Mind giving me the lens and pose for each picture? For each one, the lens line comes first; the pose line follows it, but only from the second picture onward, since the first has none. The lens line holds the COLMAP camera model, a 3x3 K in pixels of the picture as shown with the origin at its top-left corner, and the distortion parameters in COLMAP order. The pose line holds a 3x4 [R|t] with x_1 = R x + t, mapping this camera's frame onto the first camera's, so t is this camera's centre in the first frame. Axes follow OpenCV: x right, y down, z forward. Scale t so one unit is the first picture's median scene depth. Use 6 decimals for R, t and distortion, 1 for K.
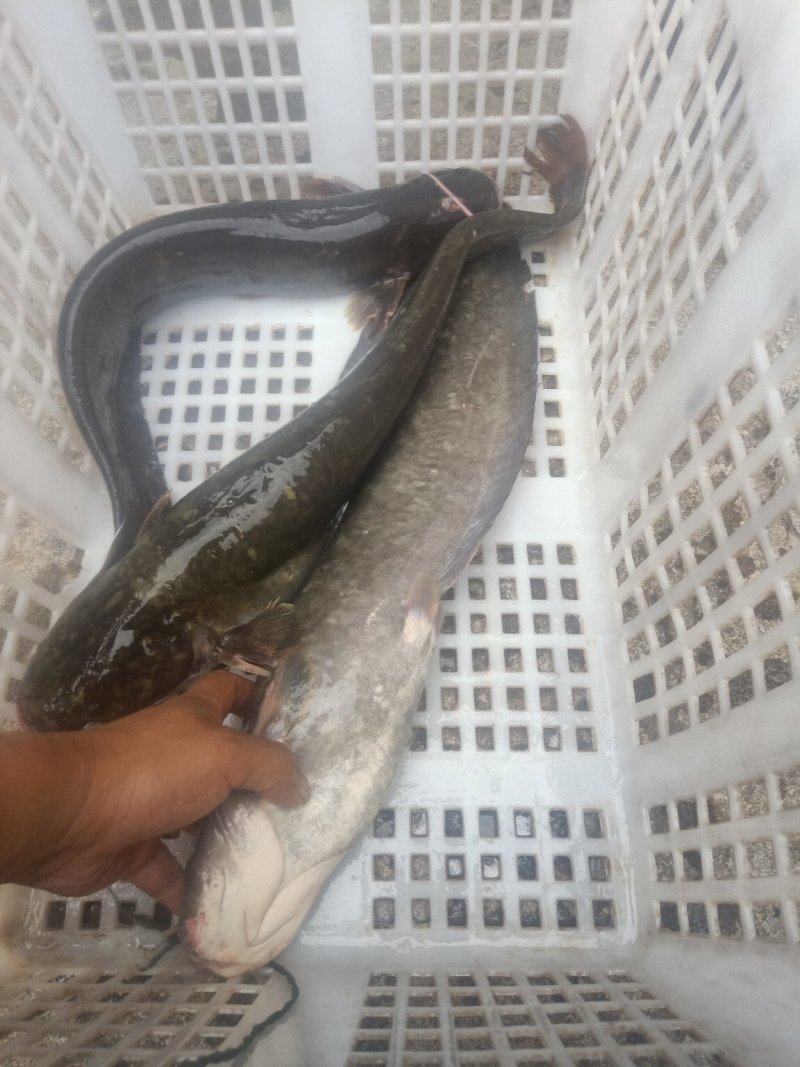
lens RADIAL K [[767.9, 0, 395.8], [0, 767.9, 530.1], [0, 0, 1]] dist [0.025238, -0.013908]
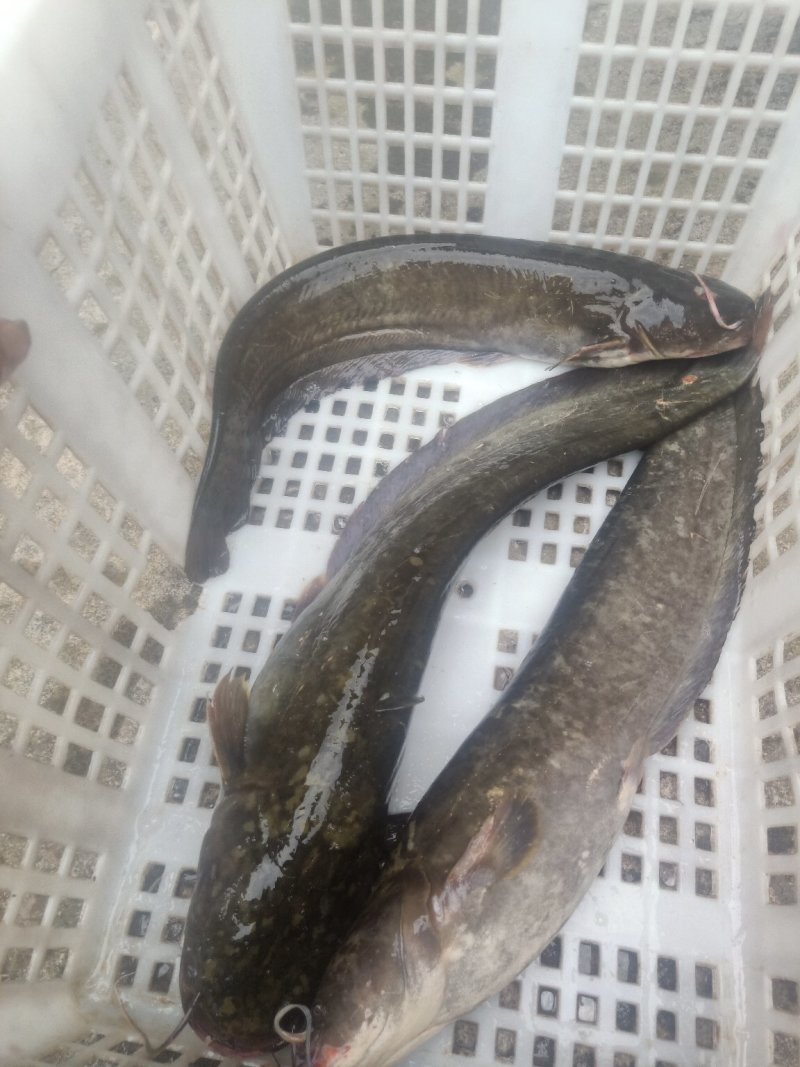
lens RADIAL K [[767.9, 0, 382.0], [0, 767.9, 538.8], [0, 0, 1]] dist [0.025238, -0.013908]
pose [[0.985137, 0.151837, -0.080316, -0.117125], [-0.154505, 0.987593, -0.028085, -0.044887], [0.075055, 0.040077, 0.996374, 0.043692]]
